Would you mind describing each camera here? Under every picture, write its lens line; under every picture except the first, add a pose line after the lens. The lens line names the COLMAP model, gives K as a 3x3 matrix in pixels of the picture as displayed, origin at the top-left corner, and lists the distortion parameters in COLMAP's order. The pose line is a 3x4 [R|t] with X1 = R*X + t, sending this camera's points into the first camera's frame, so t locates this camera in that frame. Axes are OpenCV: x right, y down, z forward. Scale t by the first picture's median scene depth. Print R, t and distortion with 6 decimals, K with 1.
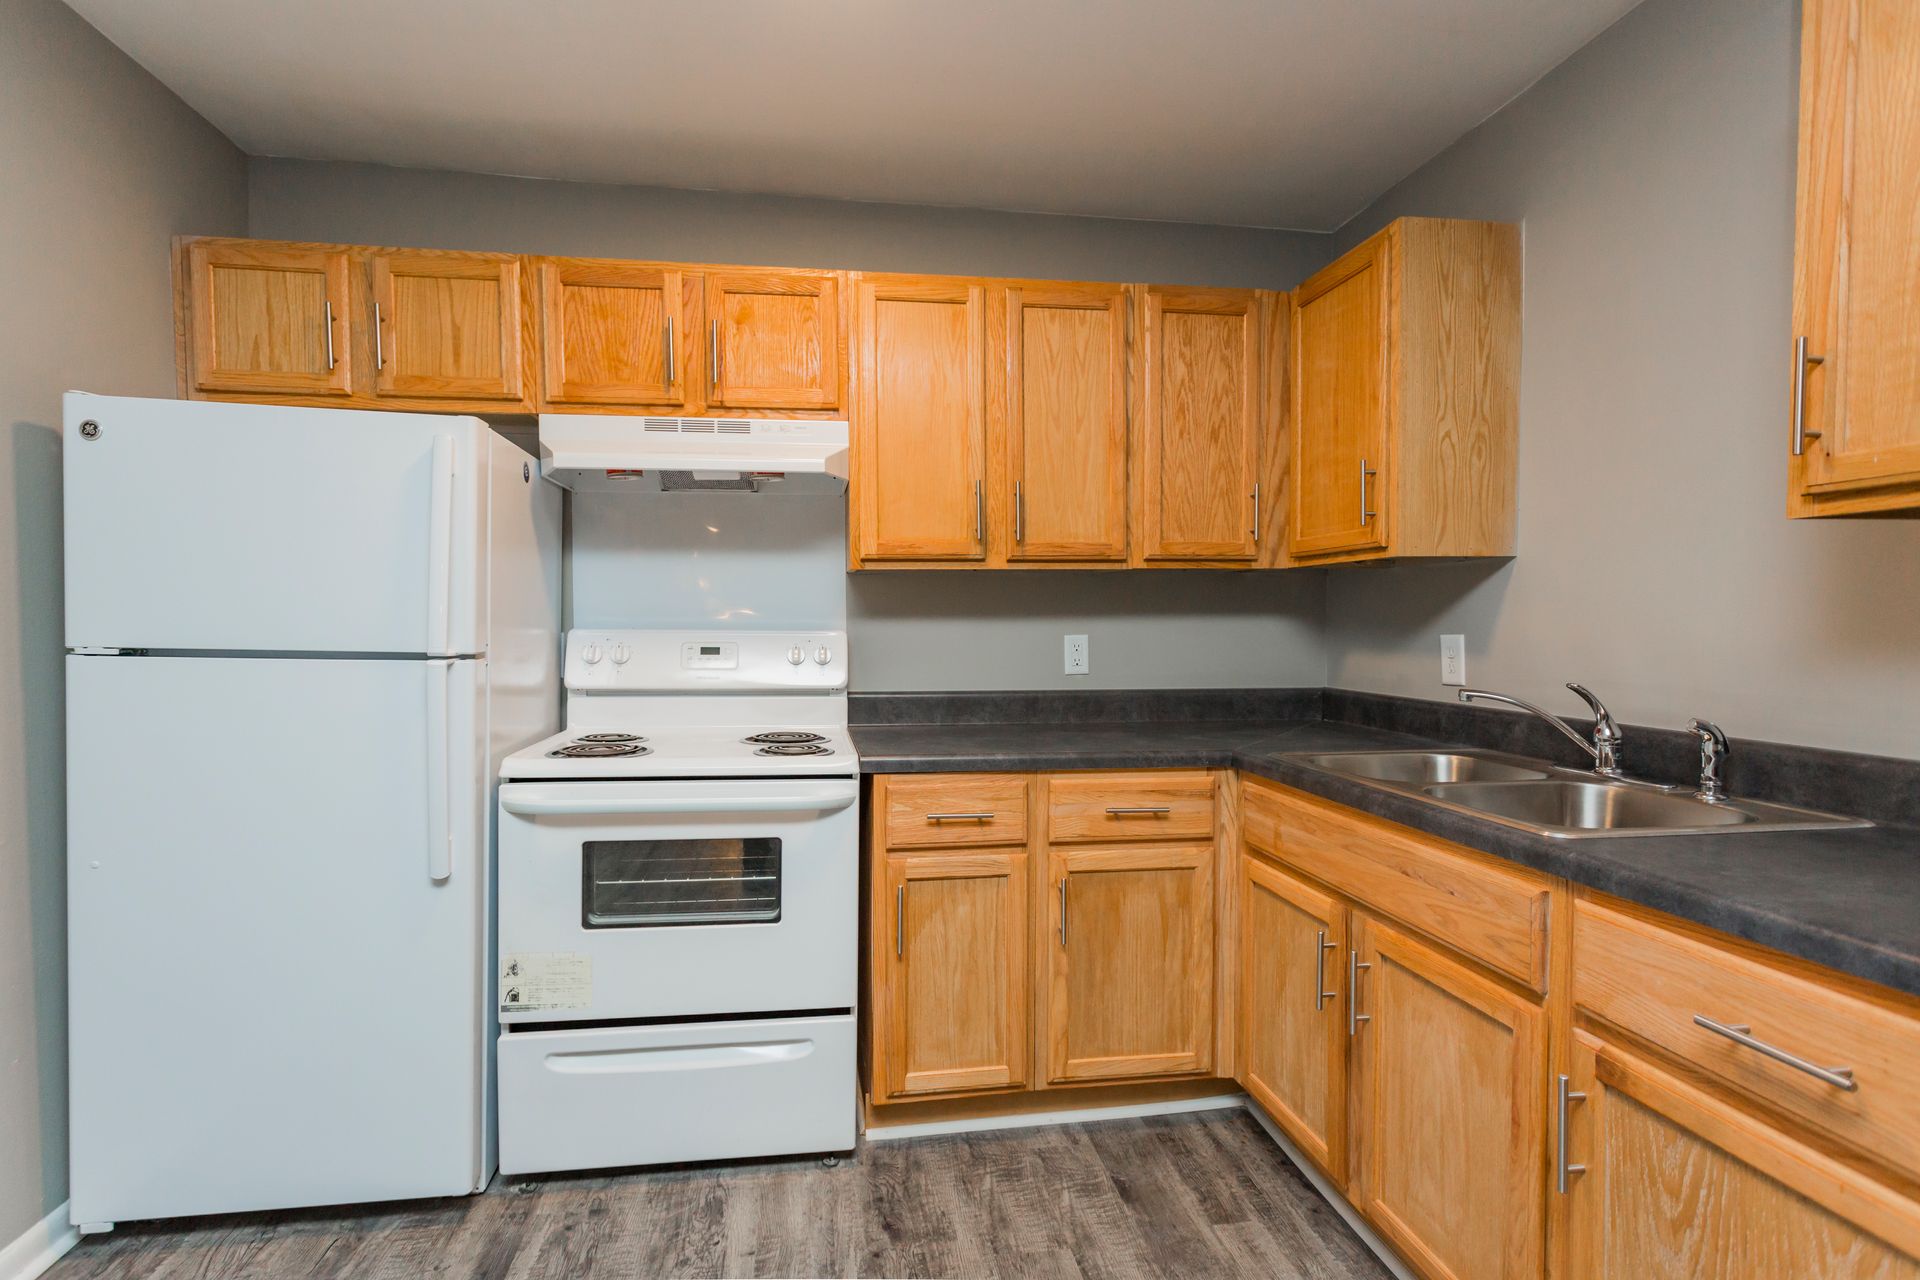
lens RADIAL K [[874.8, 0, 950.0], [0, 874.8, 639.4], [0, 0, 1]] dist [0.004848, -0.000610]
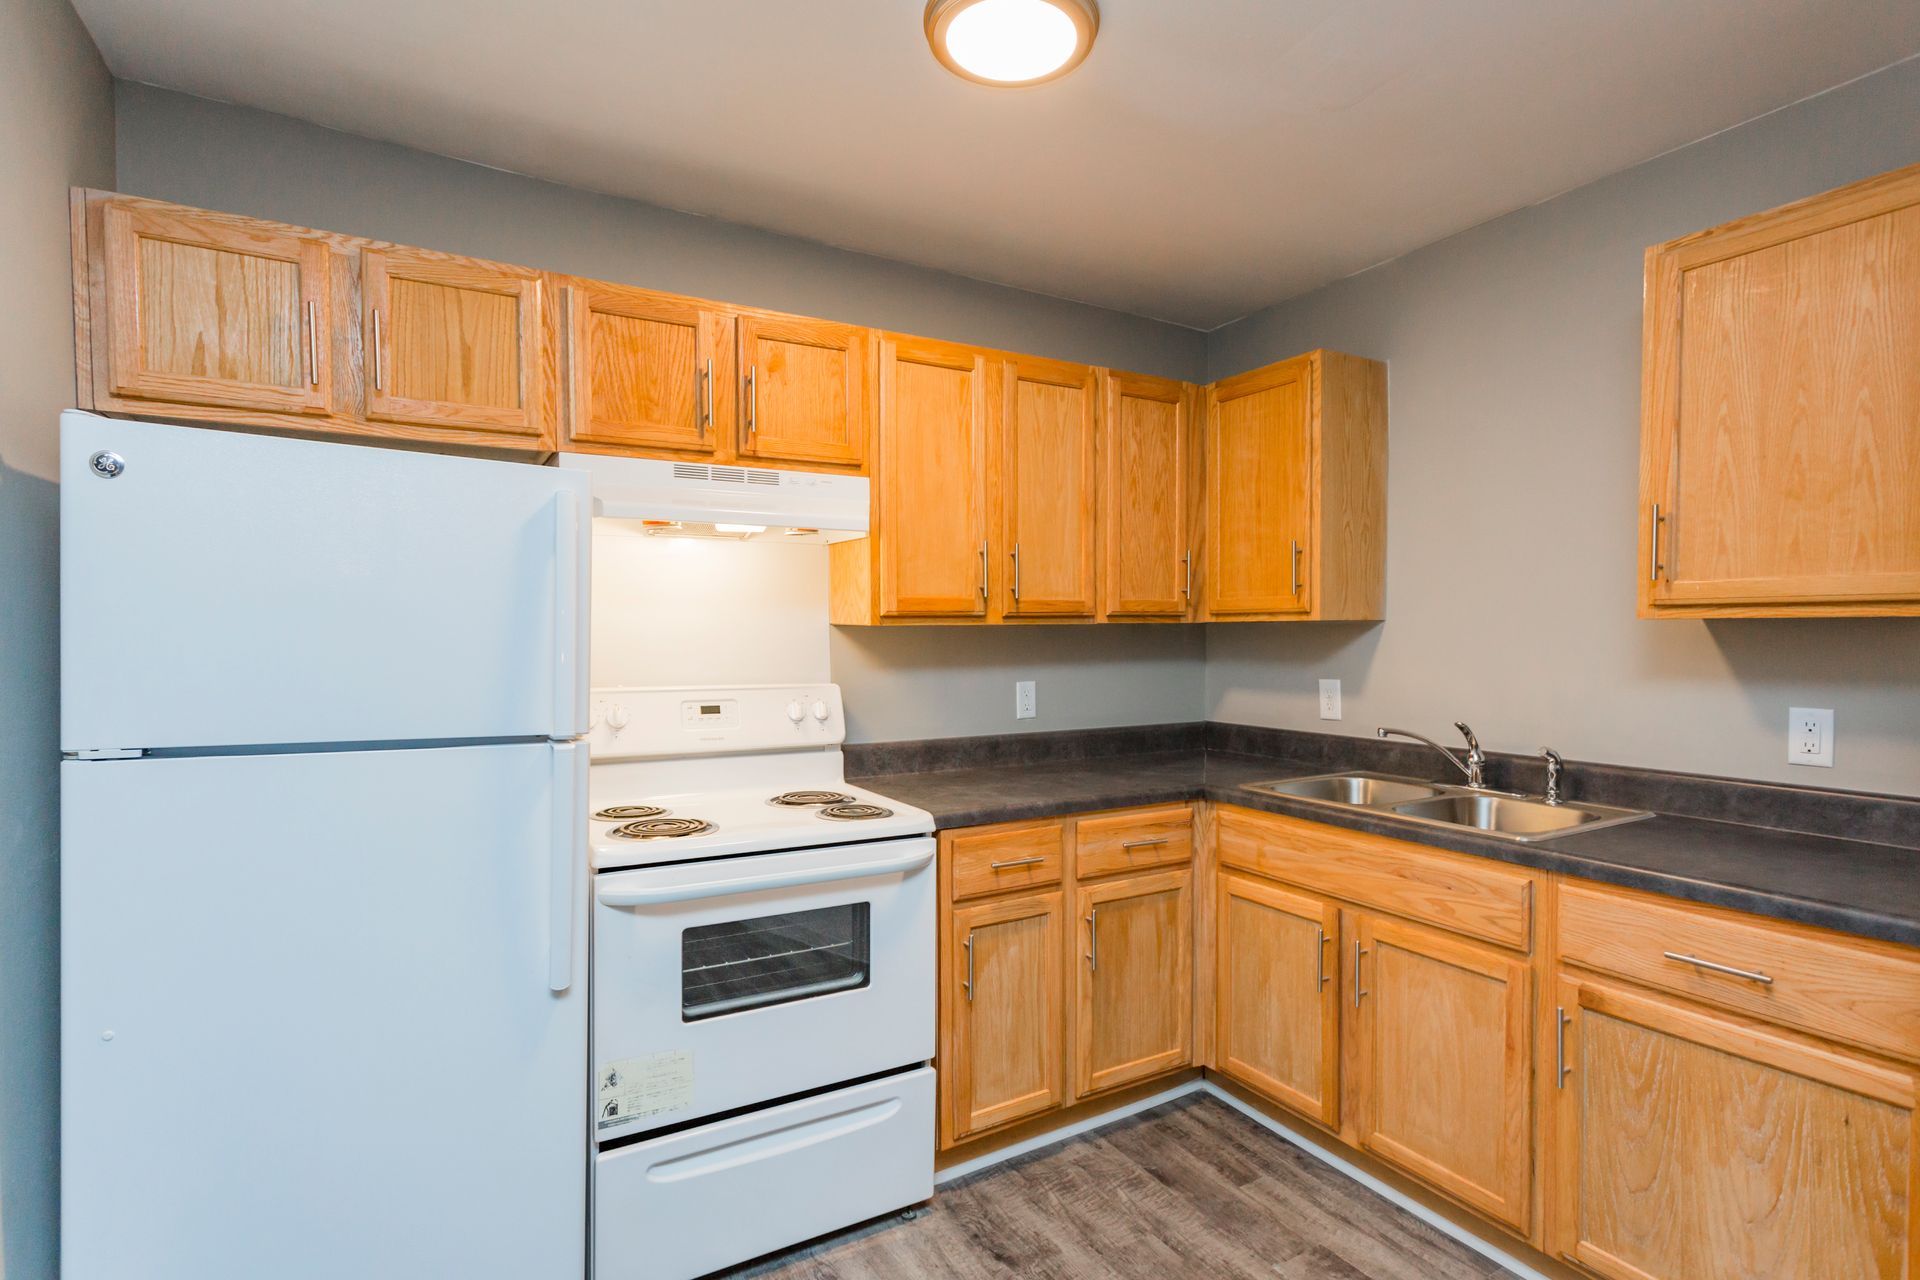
lens RADIAL K [[931.0, 0, 962.2], [0, 931.0, 645.8], [0, 0, 1]] dist [0.002664, 0.001219]
pose [[0.923487, -0.003789, 0.383610, -0.494801], [0.005430, 0.999980, -0.003196, -0.061272], [-0.383591, 0.005035, 0.923489, -0.026984]]
